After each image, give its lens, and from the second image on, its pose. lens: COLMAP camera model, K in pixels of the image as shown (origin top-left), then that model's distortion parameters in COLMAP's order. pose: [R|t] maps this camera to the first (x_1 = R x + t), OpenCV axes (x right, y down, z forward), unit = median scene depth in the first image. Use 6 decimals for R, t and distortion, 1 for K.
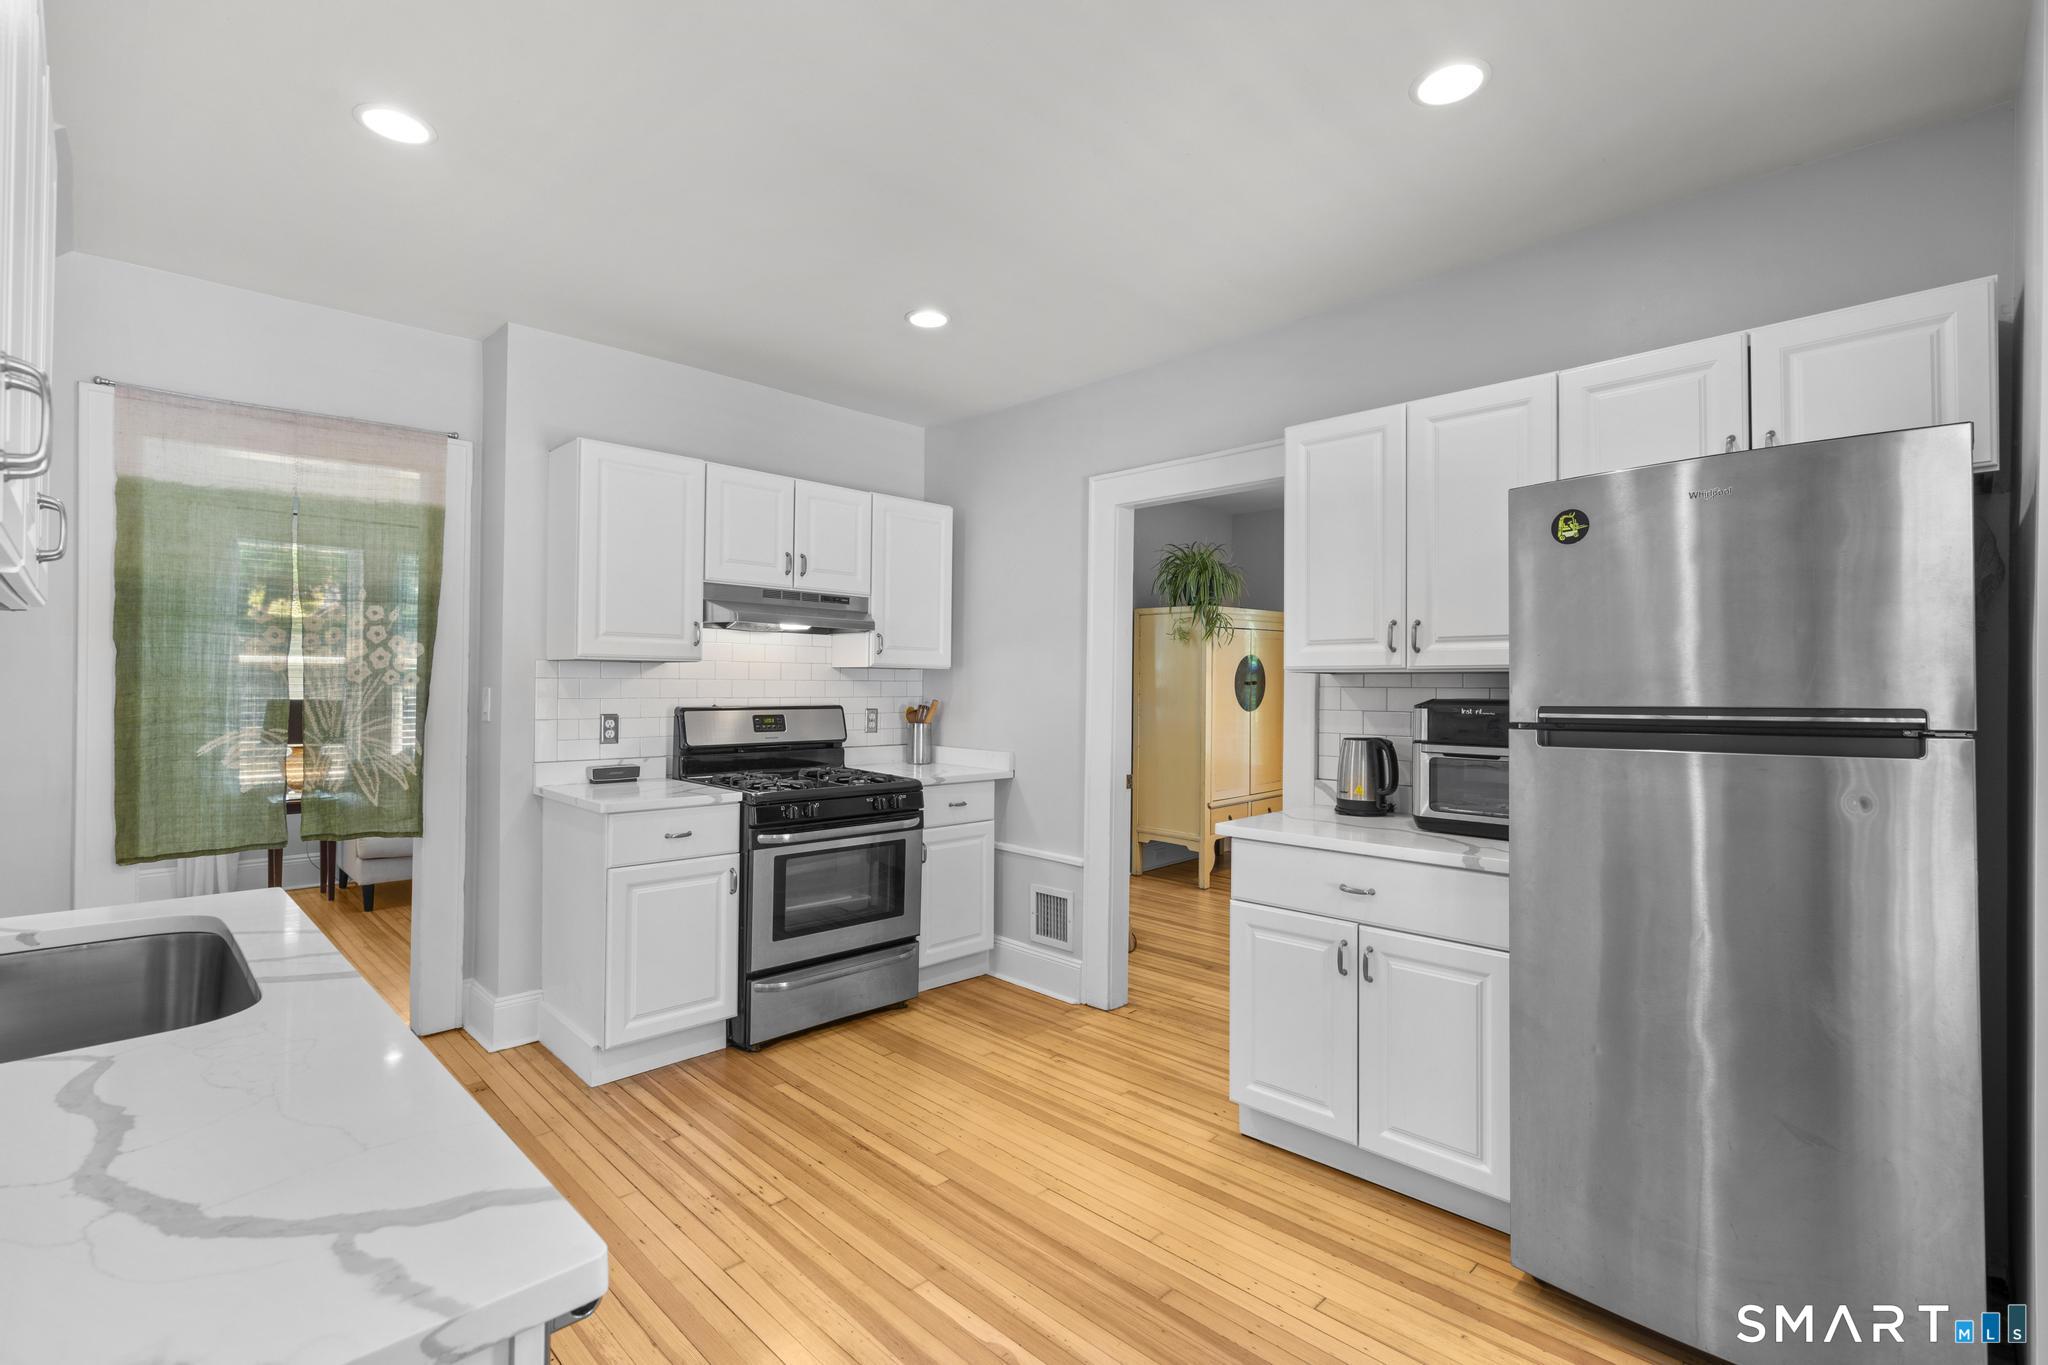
lens RADIAL K [[918.8, 0, 1020.3], [0, 918.8, 679.3], [0, 0, 1]] dist [-0.011603, 0.006634]
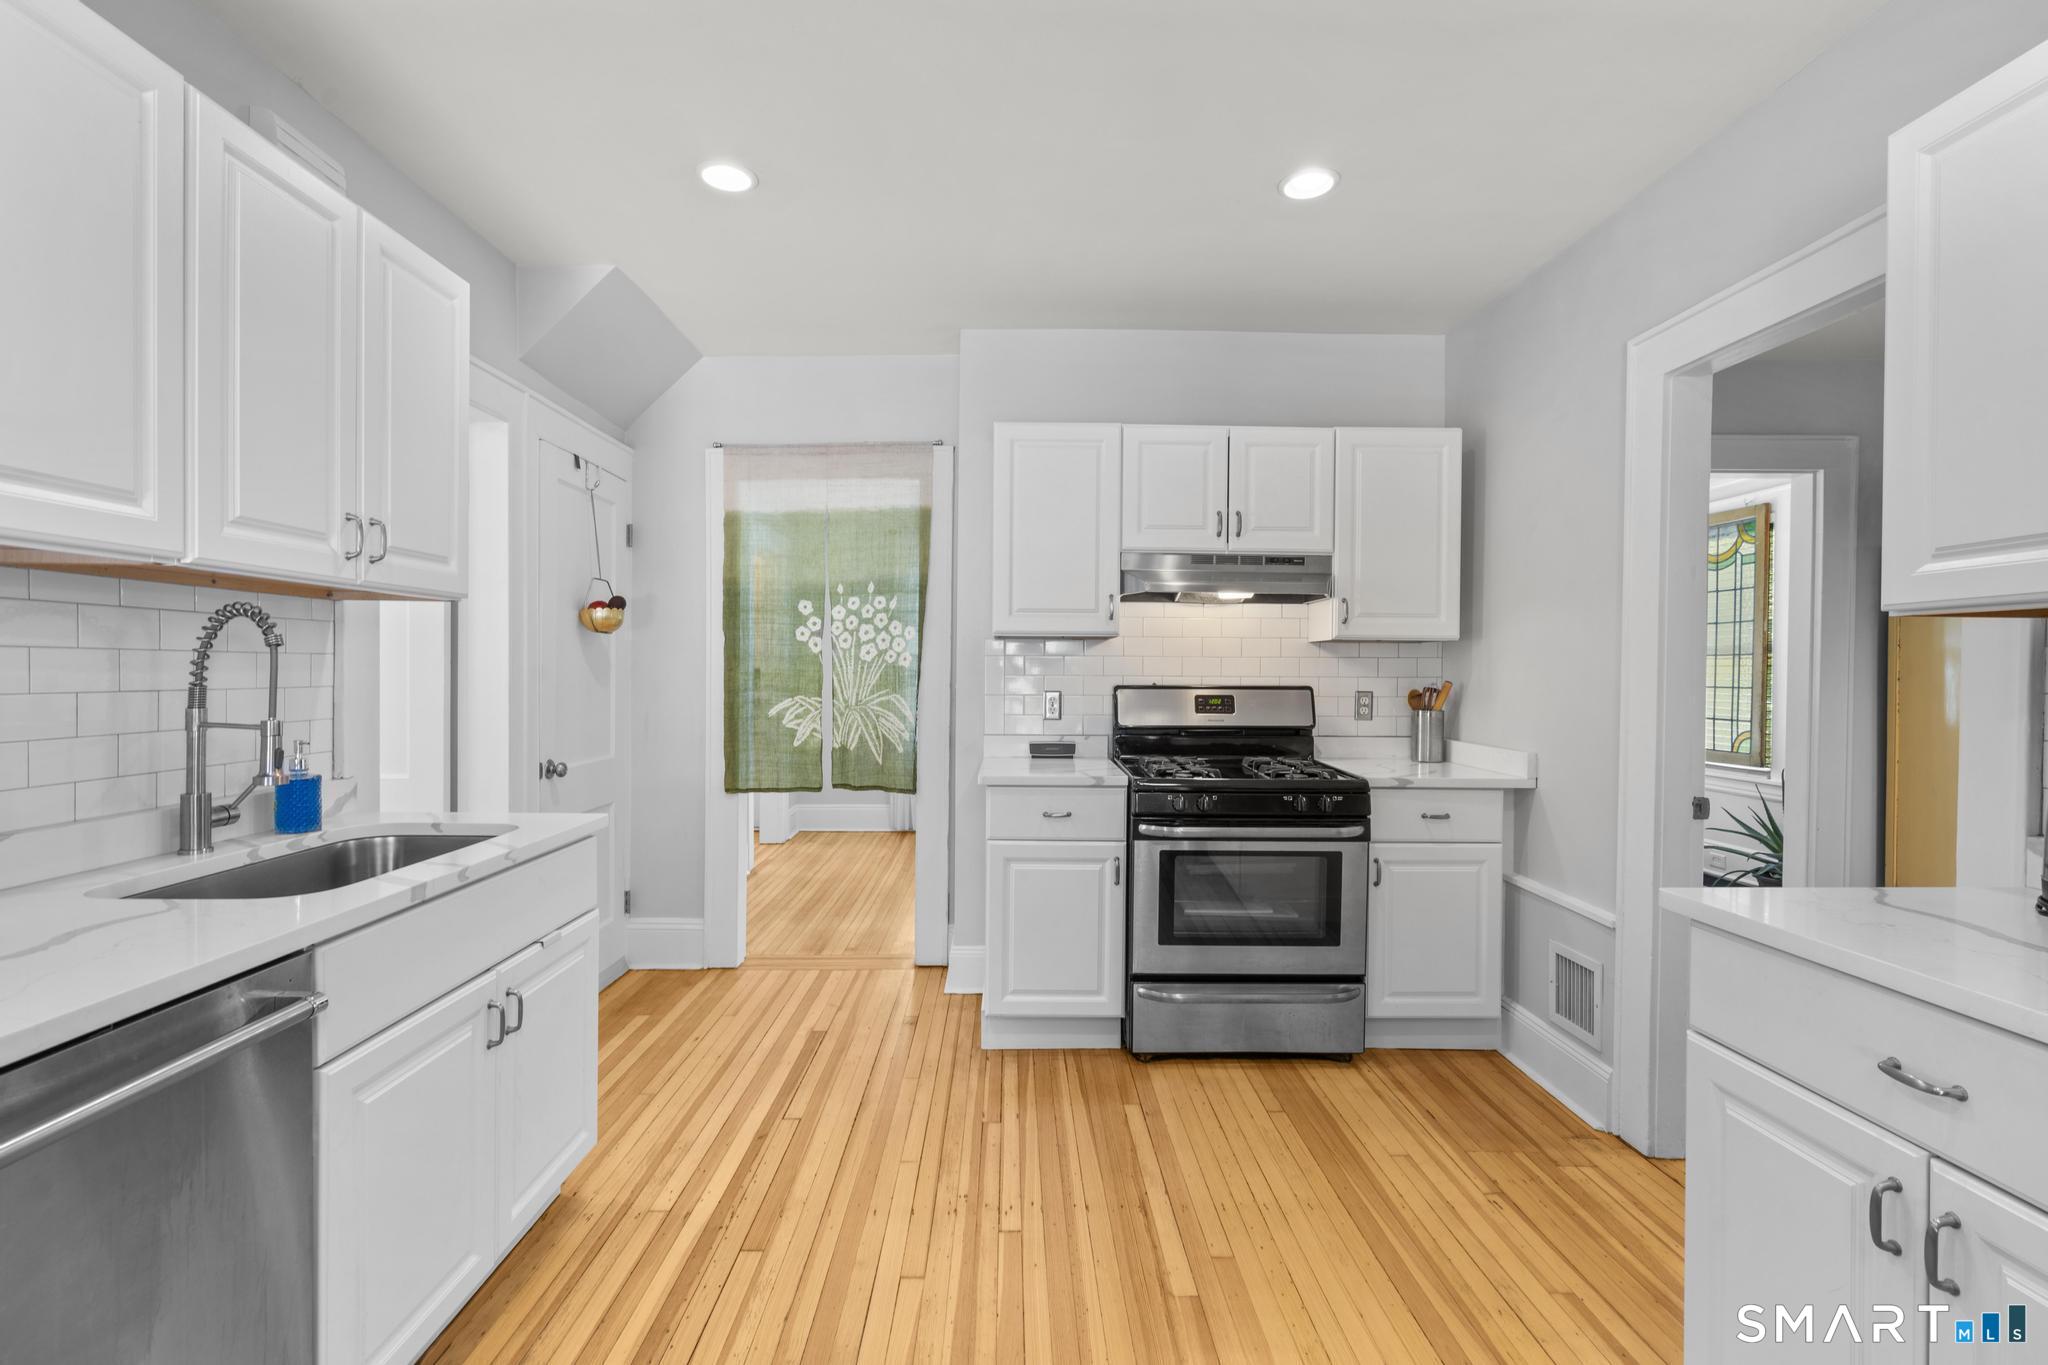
lens RADIAL K [[918.8, 0, 1020.3], [0, 918.8, 679.3], [0, 0, 1]] dist [-0.011603, 0.006634]
pose [[0.721335, 0.001946, -0.692584, 0.237746], [0.003458, 0.999973, 0.006411, 0.018883], [0.692578, -0.007019, 0.721309, 0.244260]]
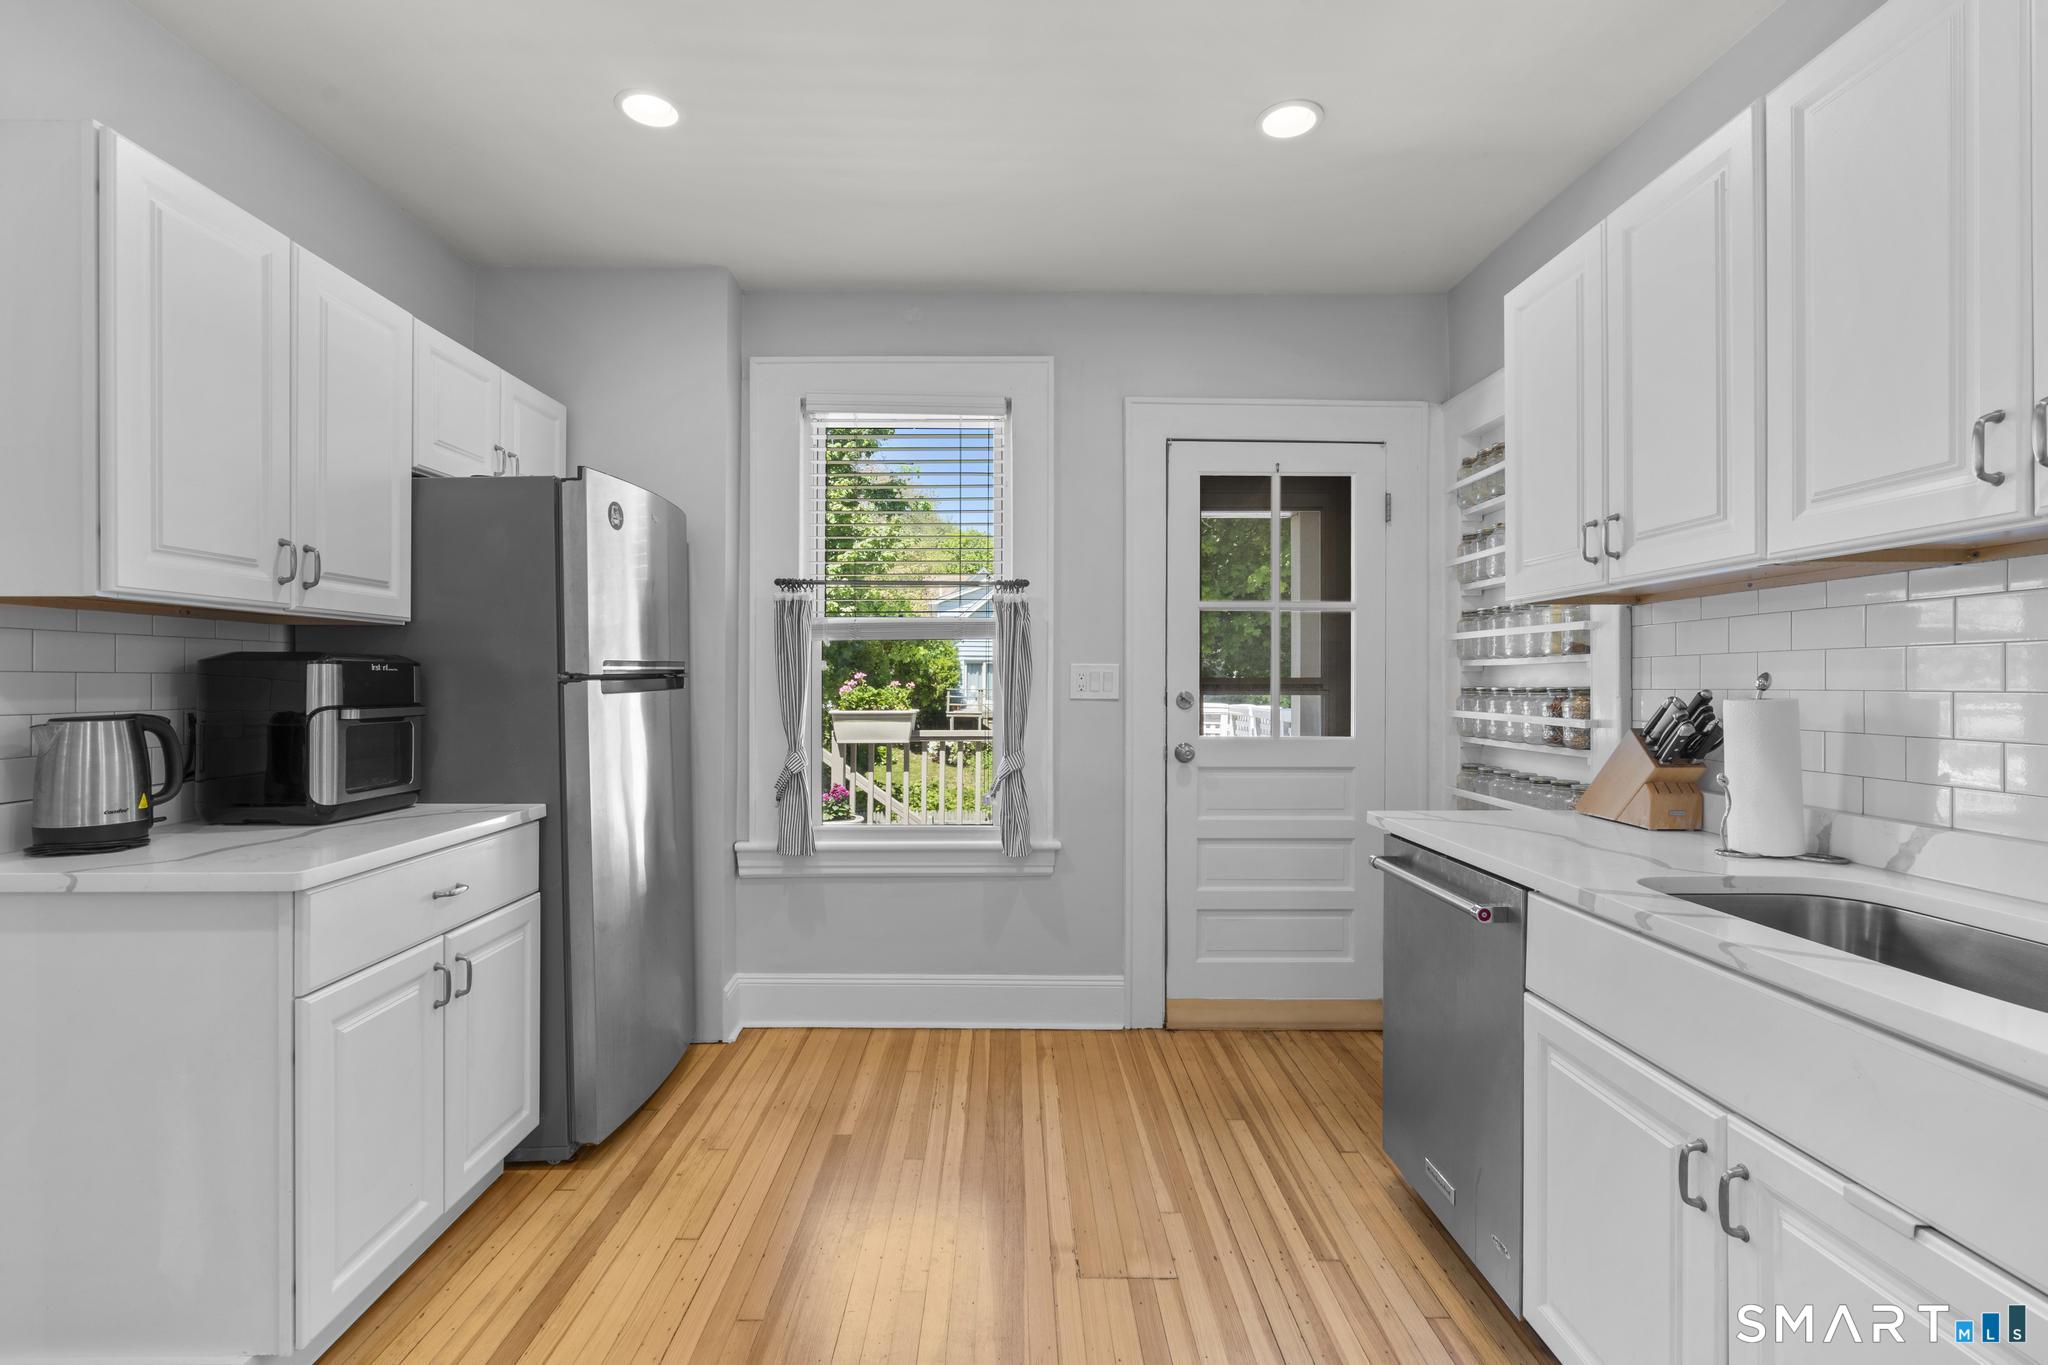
lens RADIAL K [[918.8, 0, 1020.3], [0, 918.8, 679.3], [0, 0, 1]] dist [-0.011603, 0.006634]
pose [[-0.717865, -0.008164, 0.696135, -0.358866], [-0.012374, 0.999923, -0.001034, 0.026931], [-0.696073, -0.009356, -0.717910, 0.814770]]
